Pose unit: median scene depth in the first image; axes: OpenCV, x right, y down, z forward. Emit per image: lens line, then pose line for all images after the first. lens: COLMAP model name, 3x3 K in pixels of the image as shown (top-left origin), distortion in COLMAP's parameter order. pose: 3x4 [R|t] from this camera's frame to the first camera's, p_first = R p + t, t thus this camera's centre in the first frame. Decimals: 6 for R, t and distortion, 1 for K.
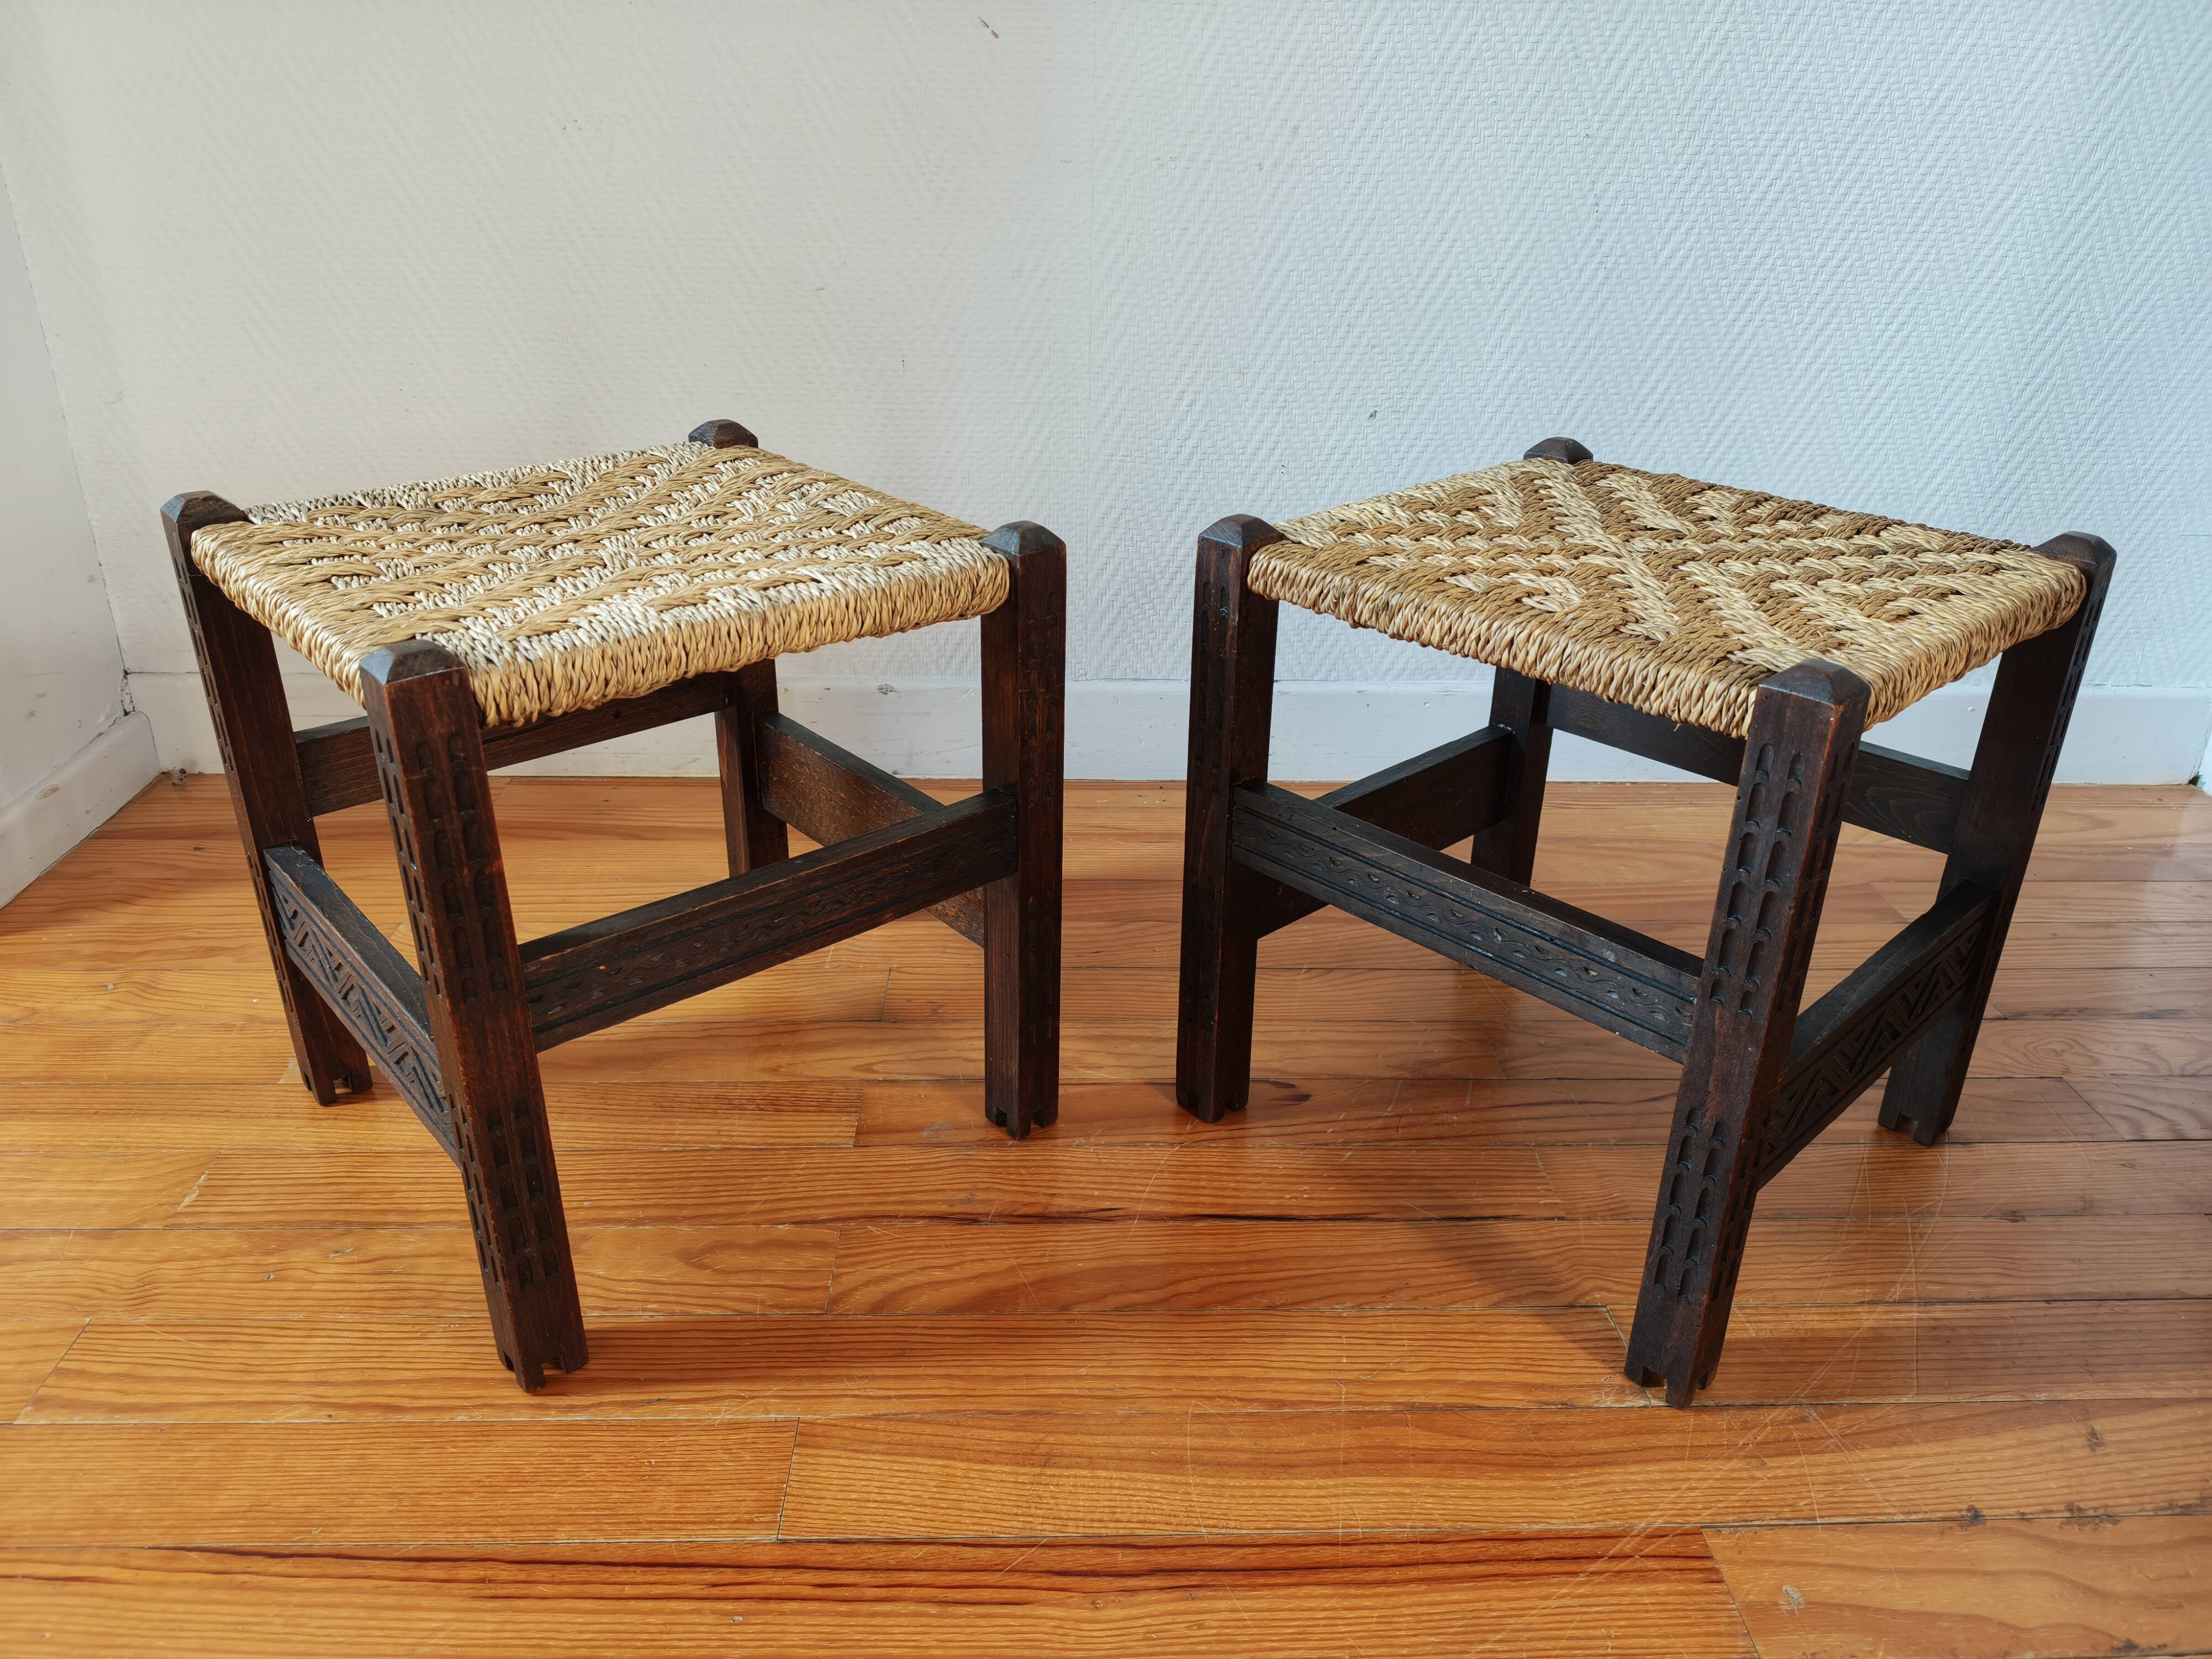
lens RADIAL K [[1511.1, 0, 1105.4], [0, 1511.1, 808.8], [0, 0, 1]] dist [0.005171, -0.017673]
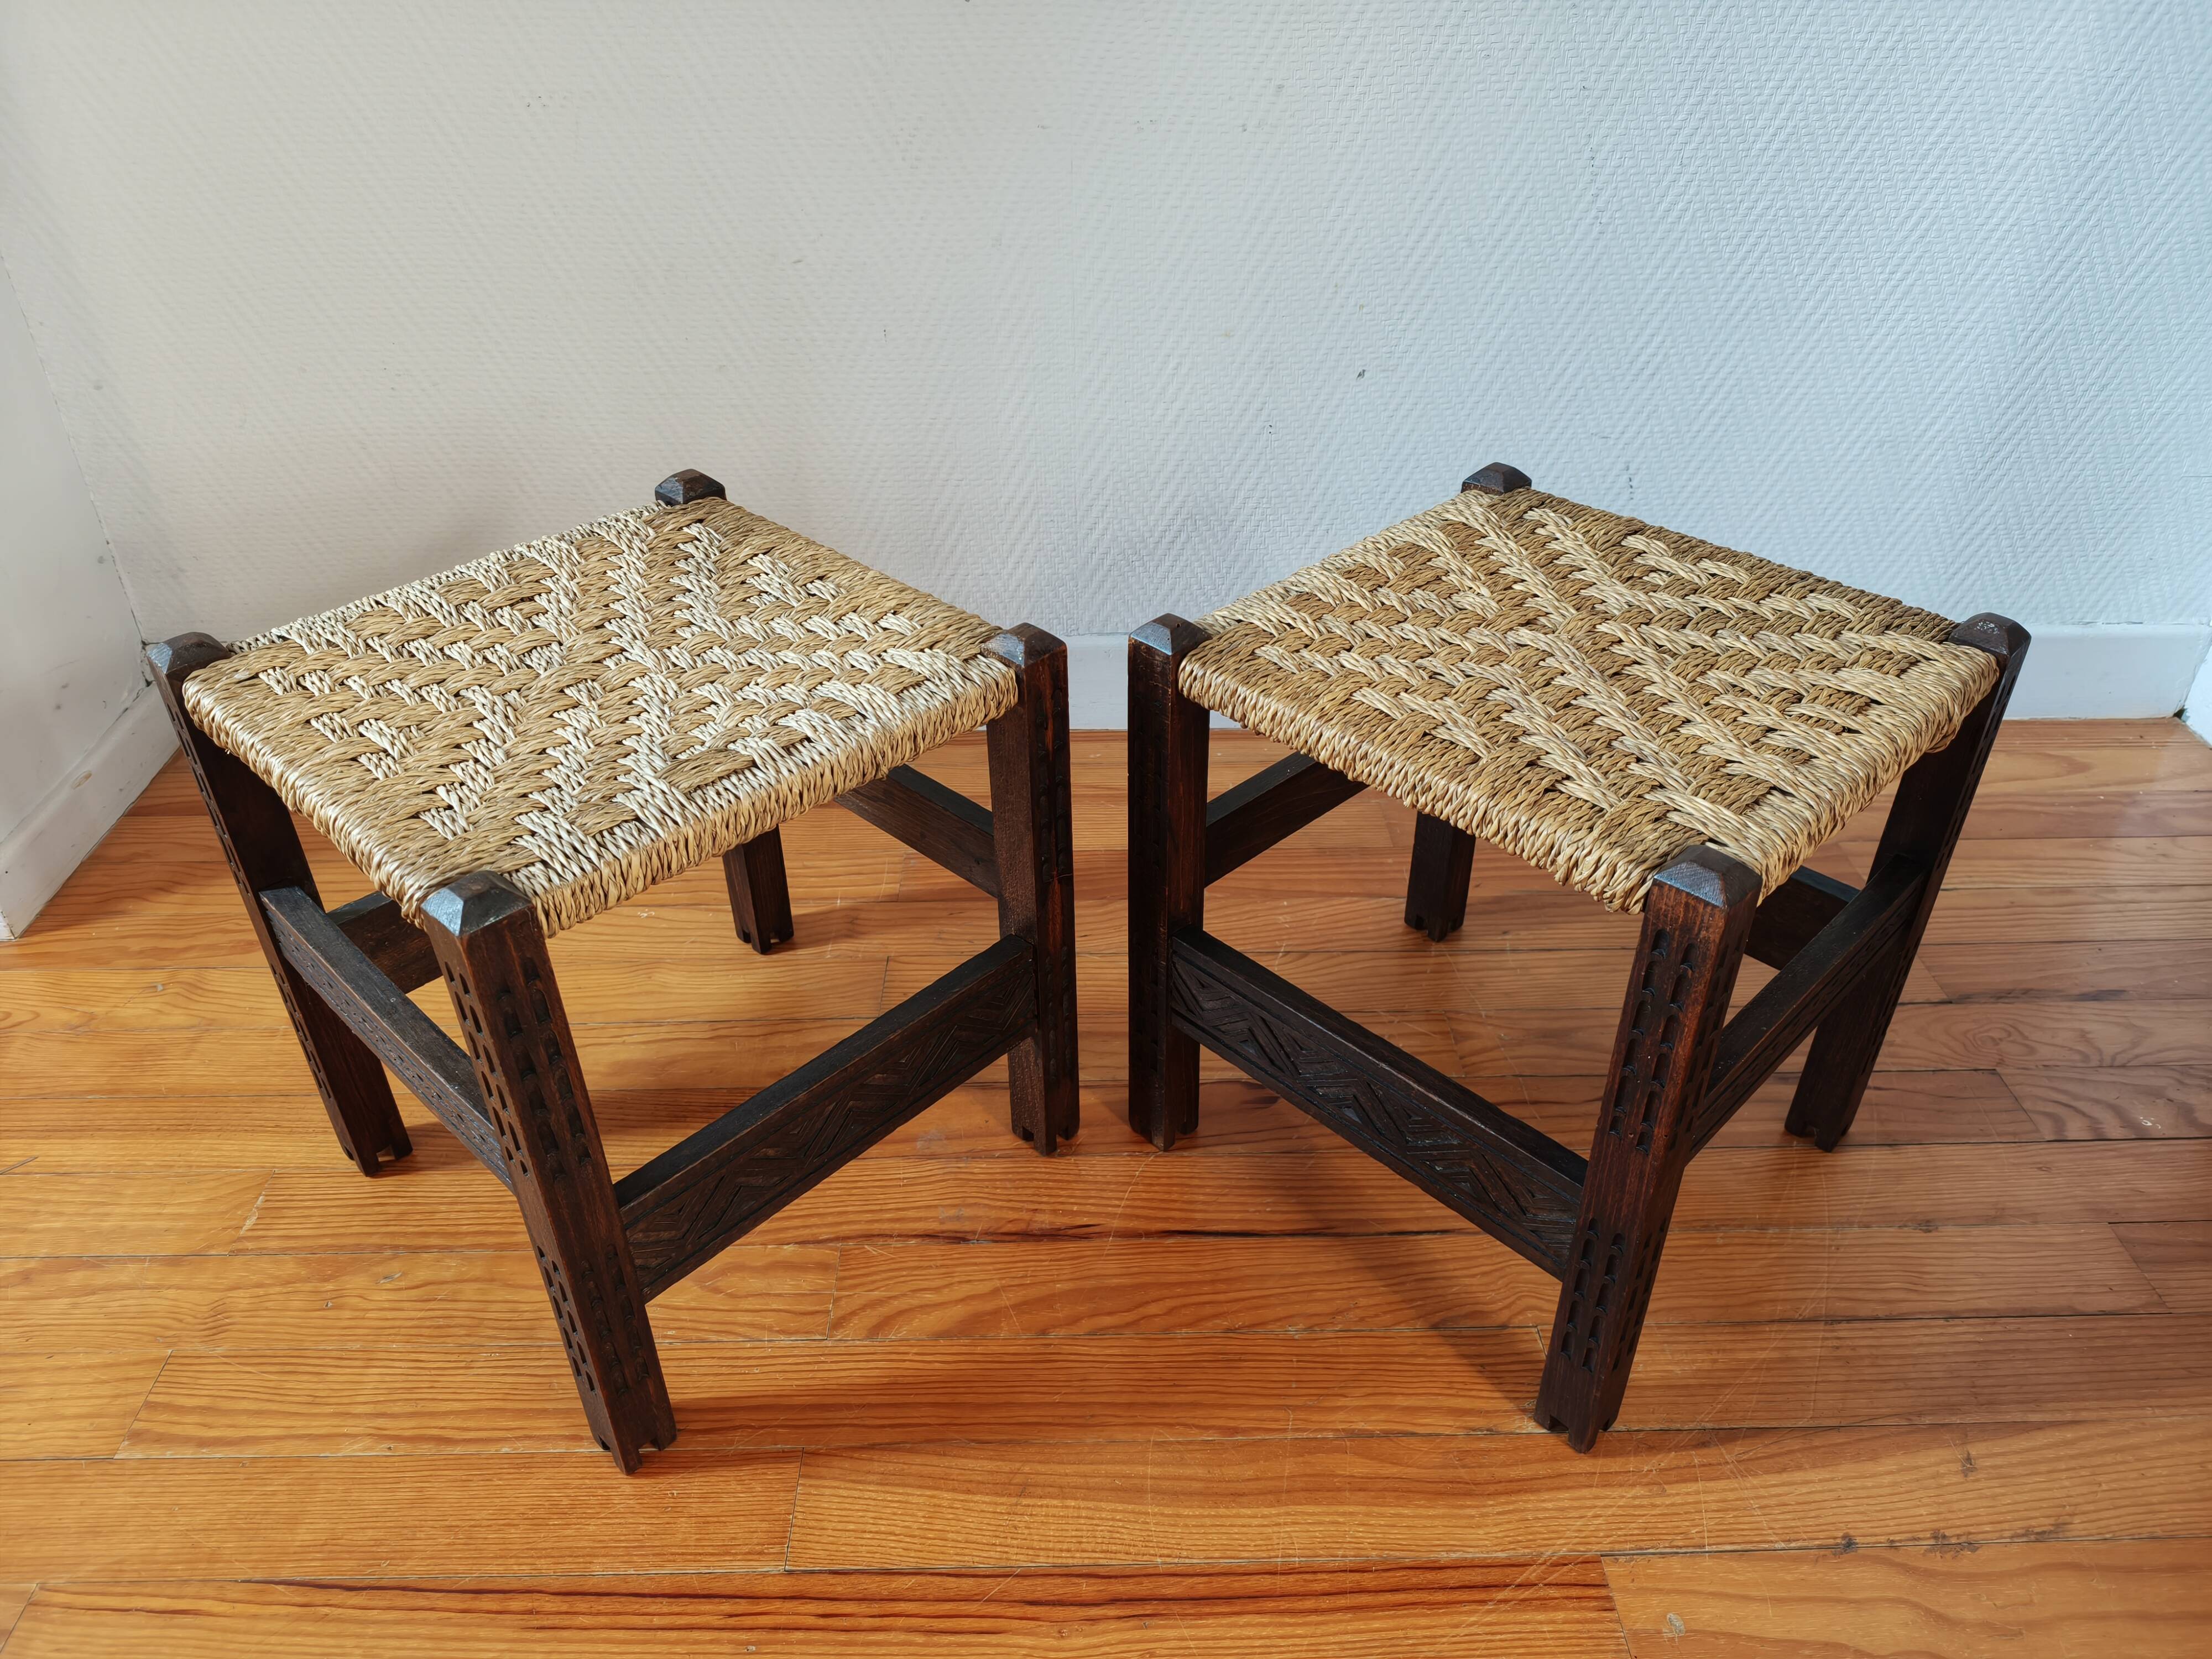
lens RADIAL K [[1509.3, 0, 1108.5], [0, 1509.3, 800.3], [0, 0, 1]] dist [0.006657, -0.019578]
pose [[0.999749, -0.010038, -0.020012, 0.050025], [0.012834, 0.989362, 0.144909, -0.226736], [0.018345, -0.145129, 0.989243, -0.035861]]
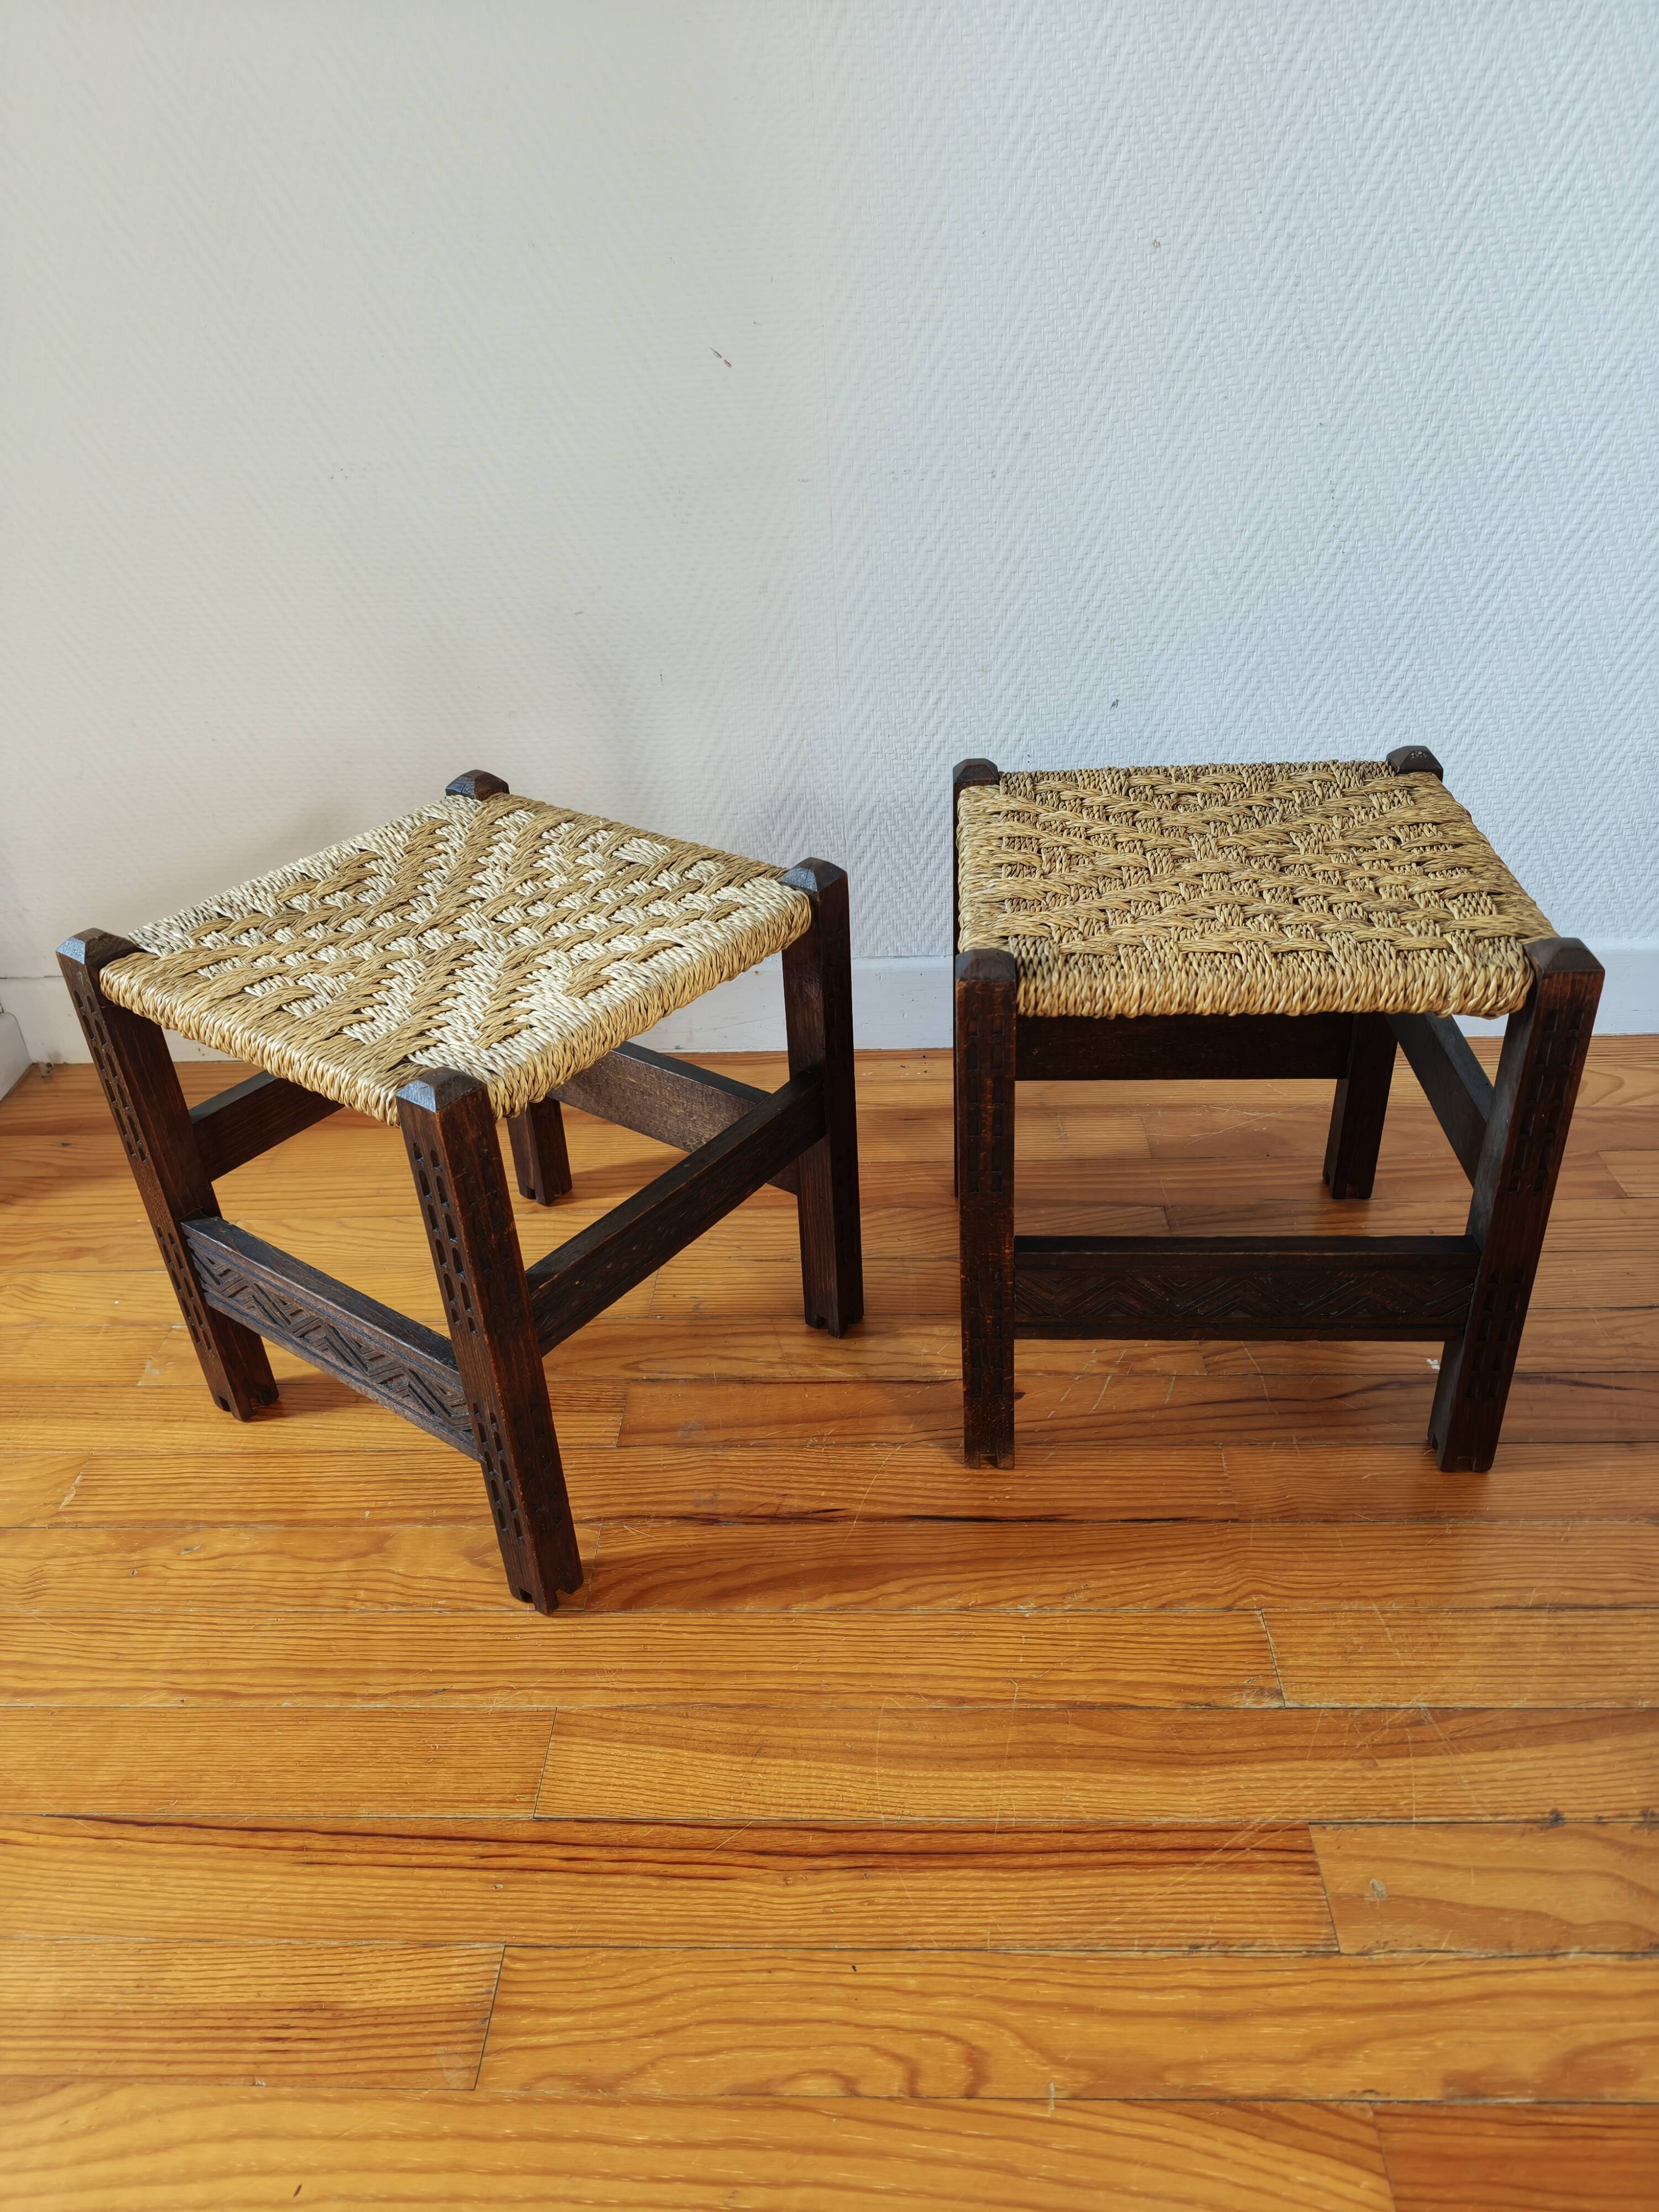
lens RADIAL K [[1500.7, 0, 840.6], [0, 1500.7, 1098.8], [0, 0, 1]] dist [0.009362, -0.021722]
pose [[0.995932, -0.018039, -0.088279, 0.132650], [0.028271, 0.992838, 0.116076, -0.205010], [0.085553, -0.118100, 0.989309, -0.103597]]
